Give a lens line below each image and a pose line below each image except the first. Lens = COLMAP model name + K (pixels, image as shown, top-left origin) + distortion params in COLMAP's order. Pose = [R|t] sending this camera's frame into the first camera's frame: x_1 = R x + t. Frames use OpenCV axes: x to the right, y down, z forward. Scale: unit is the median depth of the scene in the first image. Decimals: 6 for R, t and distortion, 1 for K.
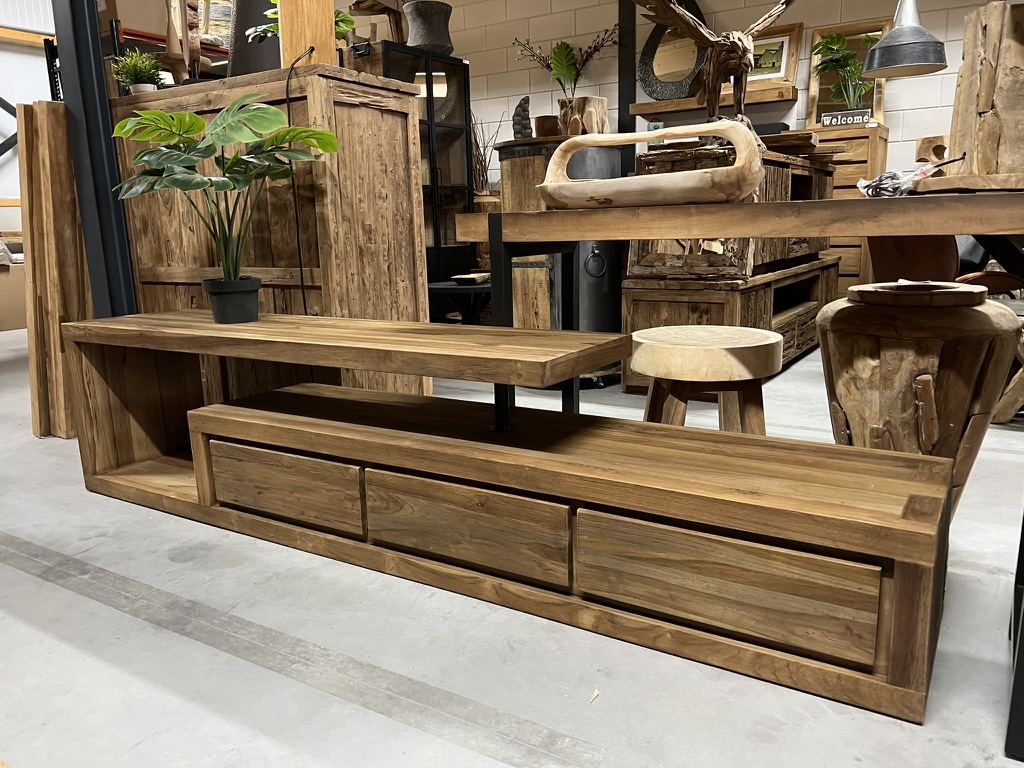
lens RADIAL K [[774.6, 0, 512.0], [0, 774.6, 384.0], [0, 0, 1]] dist [0.049401, -0.063429]
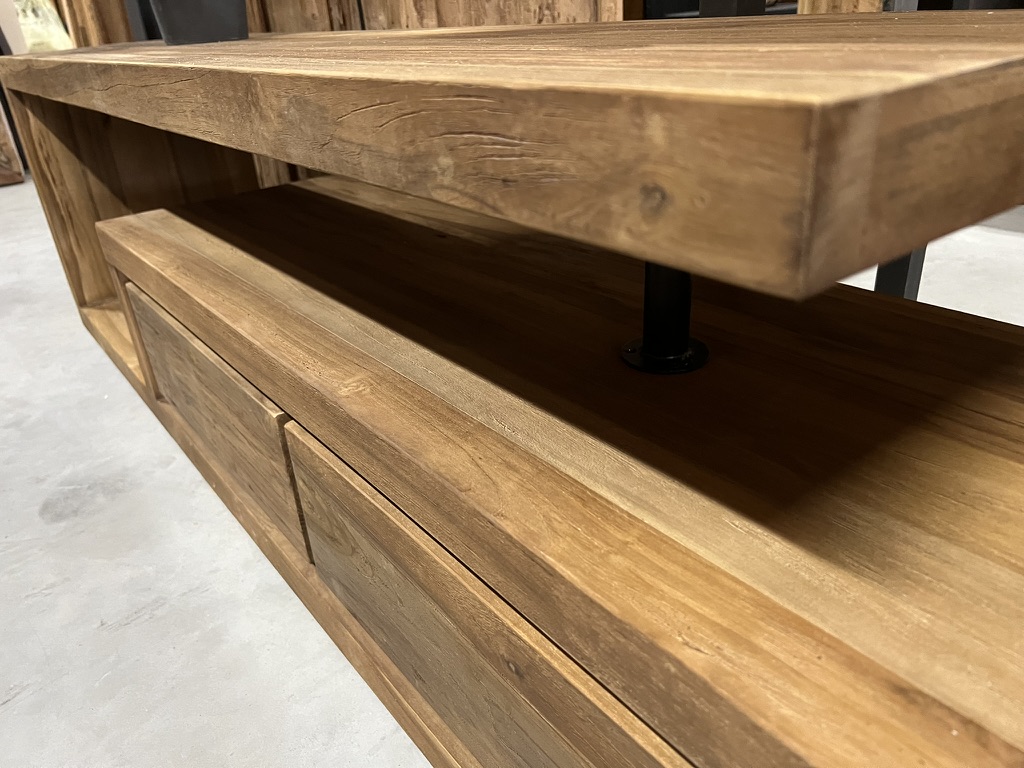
lens RADIAL K [[774.6, 0, 512.0], [0, 774.6, 384.0], [0, 0, 1]] dist [0.049401, -0.063429]
pose [[0.936854, 0.120115, -0.328446, 0.036040], [-0.026414, 0.960787, 0.276026, -0.016260], [0.348721, -0.249921, 0.903290, 0.758790]]
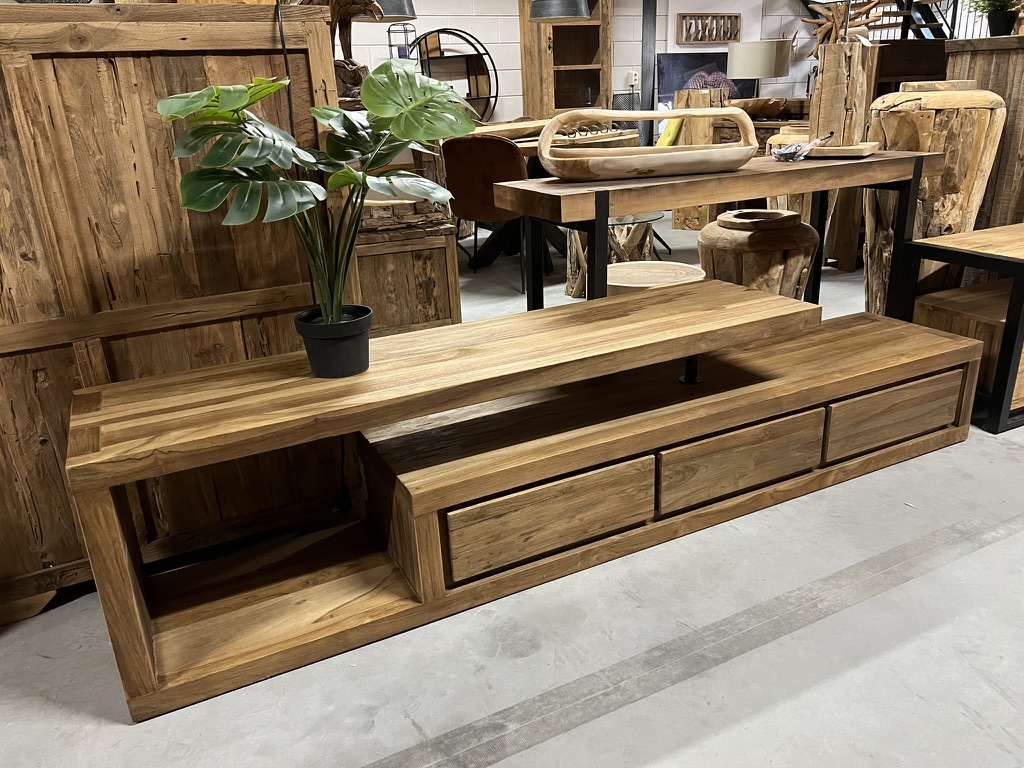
lens RADIAL K [[774.6, 0, 512.0], [0, 774.6, 384.0], [0, 0, 1]] dist [0.049401, -0.063429]
pose [[0.514064, -0.293456, 0.805991, -1.192616], [0.203570, 0.954549, 0.217707, -0.266944], [-0.833245, 0.052161, 0.550438, 0.637100]]
